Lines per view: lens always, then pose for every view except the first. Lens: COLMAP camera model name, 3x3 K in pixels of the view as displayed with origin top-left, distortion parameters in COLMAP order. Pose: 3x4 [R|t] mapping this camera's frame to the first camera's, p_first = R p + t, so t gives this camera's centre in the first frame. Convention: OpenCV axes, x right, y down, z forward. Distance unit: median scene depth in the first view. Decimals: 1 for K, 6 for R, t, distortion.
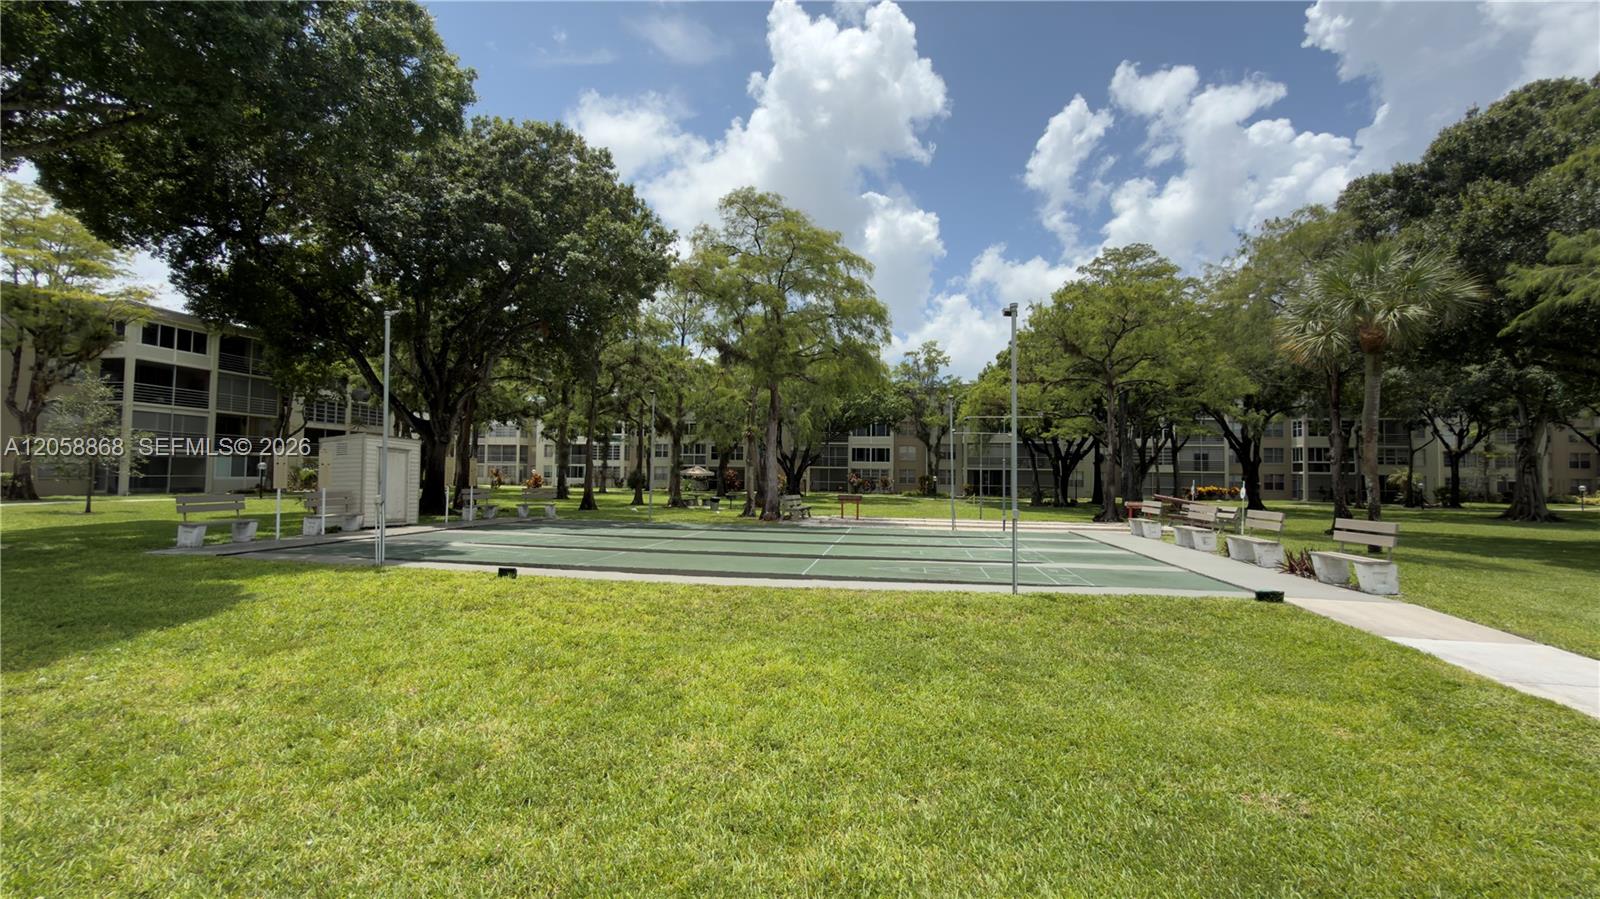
lens RADIAL K [[636.9, 0, 799.8], [0, 636.9, 454.7], [0, 0, 1]] dist [-0.000146, 0.000982]
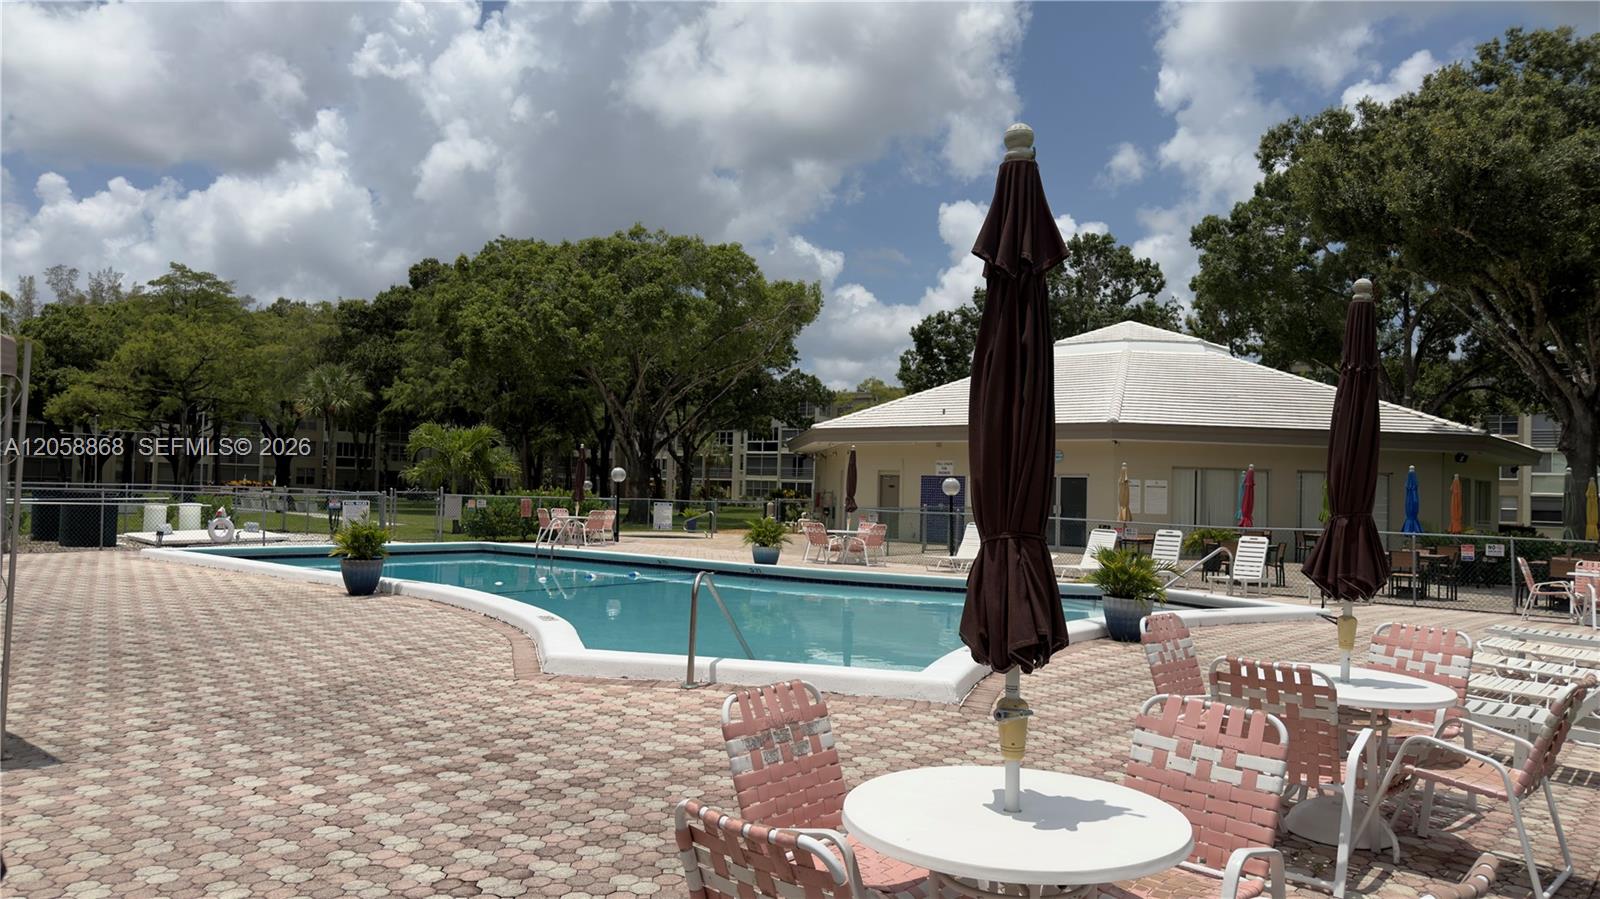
lens RADIAL K [[1131.1, 0, 800.1], [0, 1131.1, 449.7], [0, 0, 1]] dist [0.000988, 0.000284]
pose [[0.508068, 0.037302, 0.860509, -1.478910], [-0.059147, 0.998214, -0.008349, -0.112428], [-0.859284, -0.046655, 0.509367, -2.169618]]
